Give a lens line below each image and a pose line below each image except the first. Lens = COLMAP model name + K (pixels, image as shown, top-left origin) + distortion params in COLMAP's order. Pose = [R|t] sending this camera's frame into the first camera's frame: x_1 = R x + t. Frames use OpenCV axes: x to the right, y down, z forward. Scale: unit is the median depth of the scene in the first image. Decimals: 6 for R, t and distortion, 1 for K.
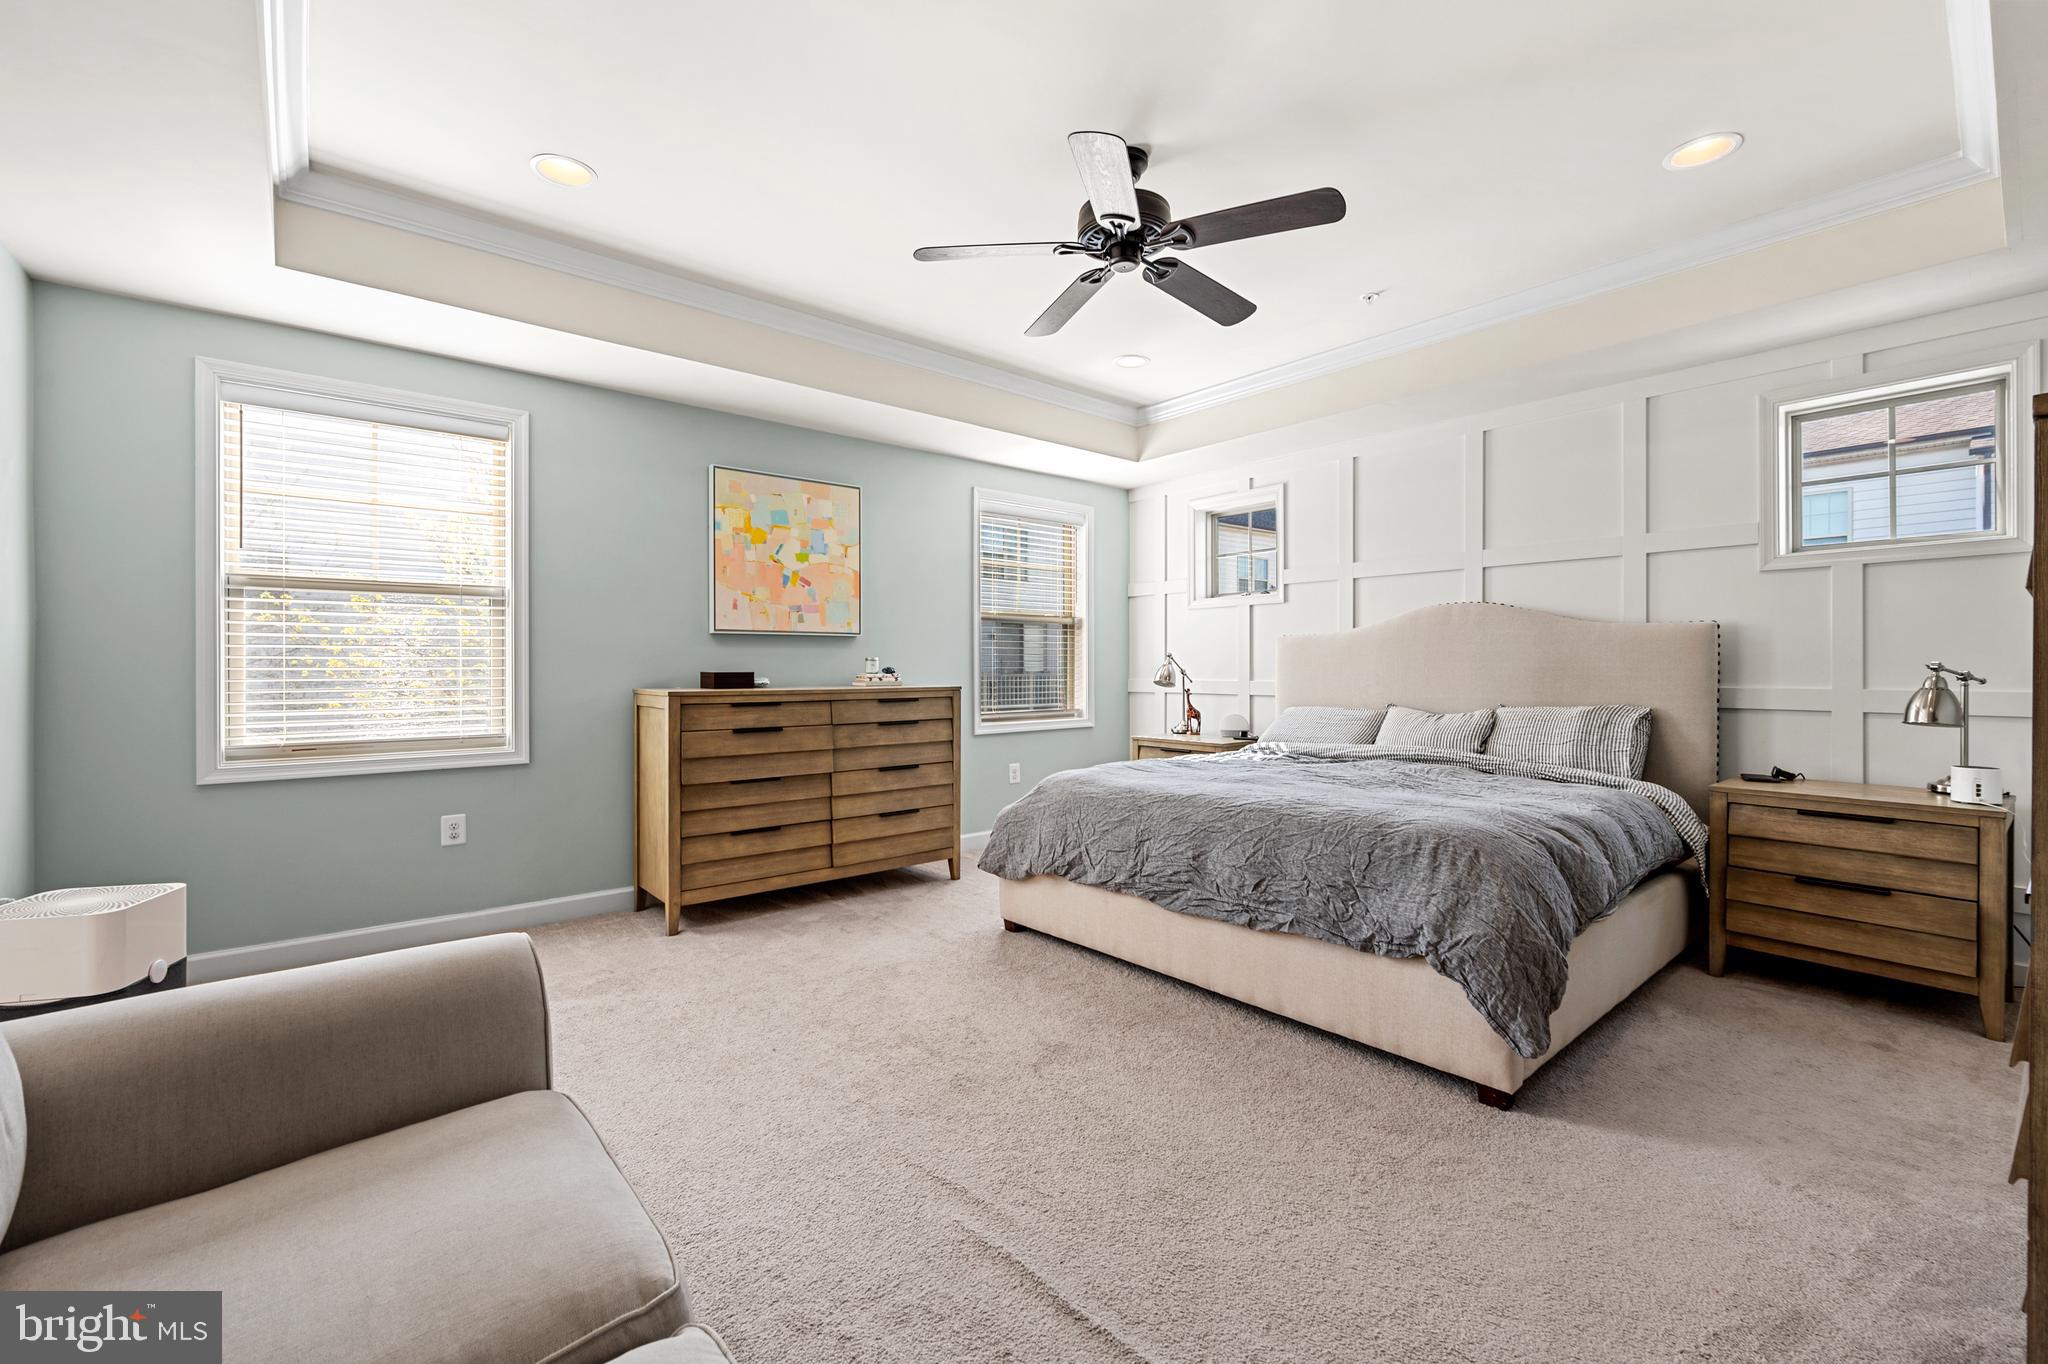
lens RADIAL K [[849.0, 0, 1012.6], [0, 849.0, 673.3], [0, 0, 1]] dist [-0.000932, 0.000147]
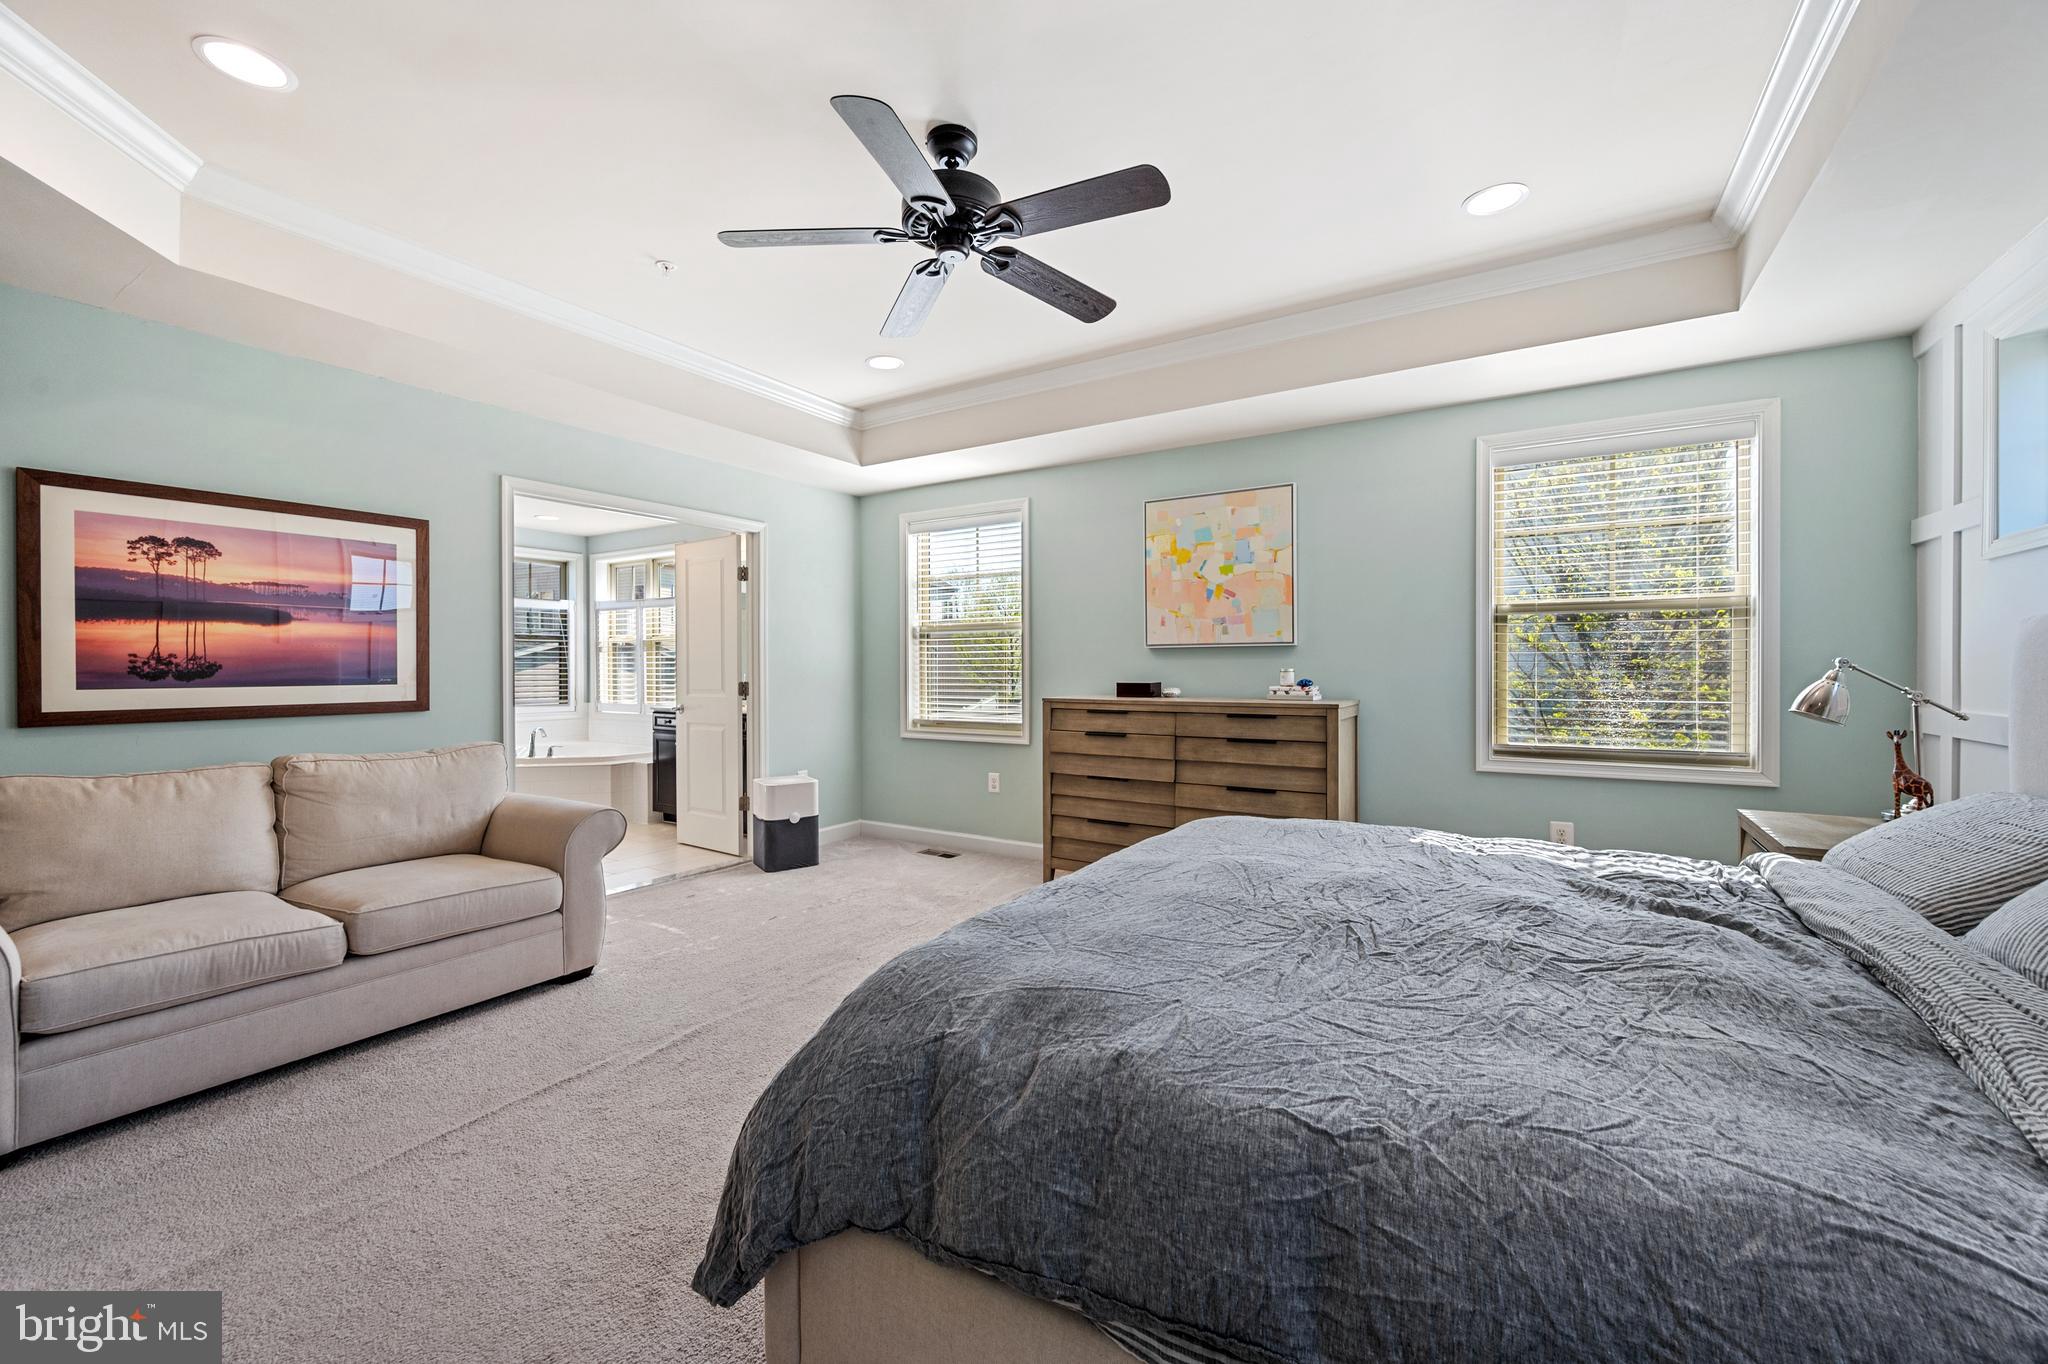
lens RADIAL K [[806.4, 0, 1035.5], [0, 806.4, 678.5], [0, 0, 1]] dist [-0.002649, -0.001699]
pose [[0.319145, 0.014166, -0.947600, 0.619317], [-0.004920, 0.999900, 0.013291, -0.019788], [0.947693, 0.000421, 0.319183, 0.503244]]
